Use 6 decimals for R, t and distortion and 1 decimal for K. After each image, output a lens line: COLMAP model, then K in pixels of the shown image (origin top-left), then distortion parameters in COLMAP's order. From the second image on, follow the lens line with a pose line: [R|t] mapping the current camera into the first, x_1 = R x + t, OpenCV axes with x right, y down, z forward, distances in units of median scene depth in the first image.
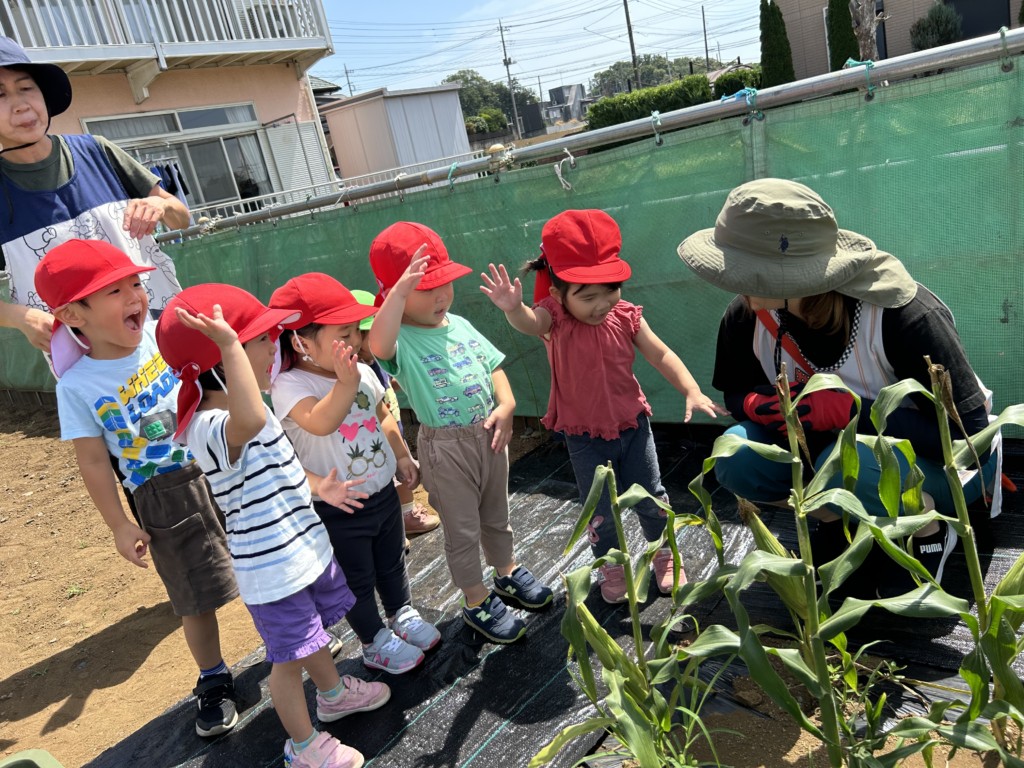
lens RADIAL K [[775.2, 0, 506.6], [0, 775.2, 382.3], [0, 0, 1]] dist [0.030546, -0.046656]
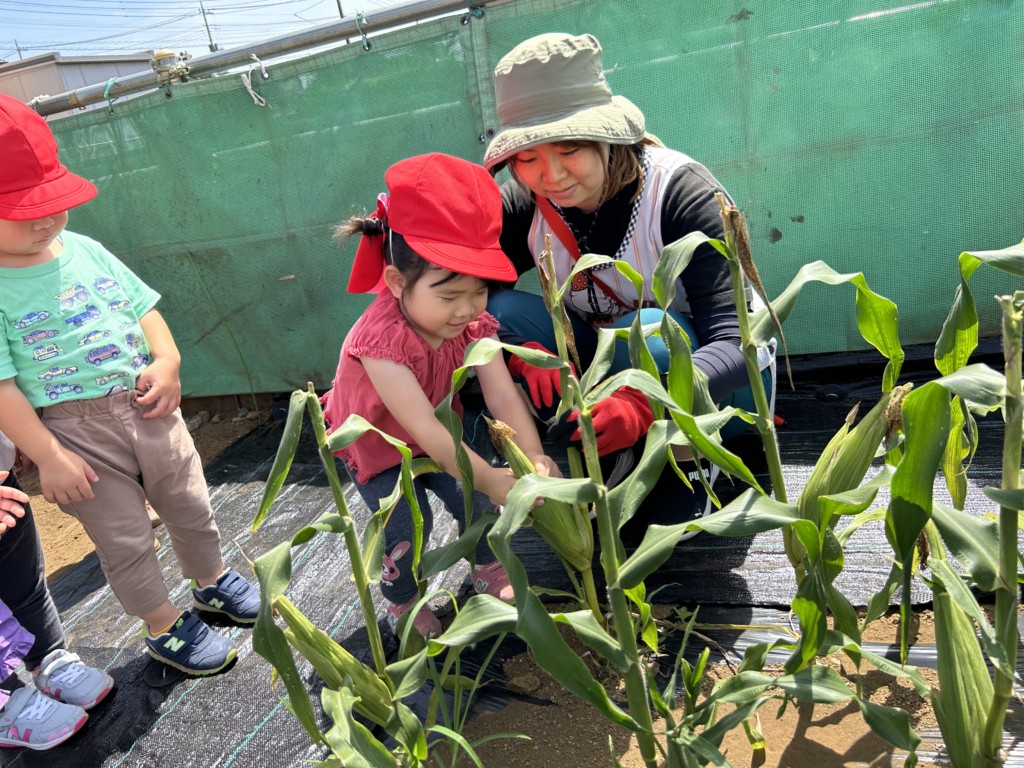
lens RADIAL K [[775.2, 0, 506.6], [0, 775.2, 382.3], [0, 0, 1]] dist [0.030546, -0.046656]
pose [[0.944193, -0.078791, 0.319829, 0.073447], [0.078534, 0.996817, 0.013724, 0.098161], [-0.319893, 0.012159, 0.947376, 0.285092]]
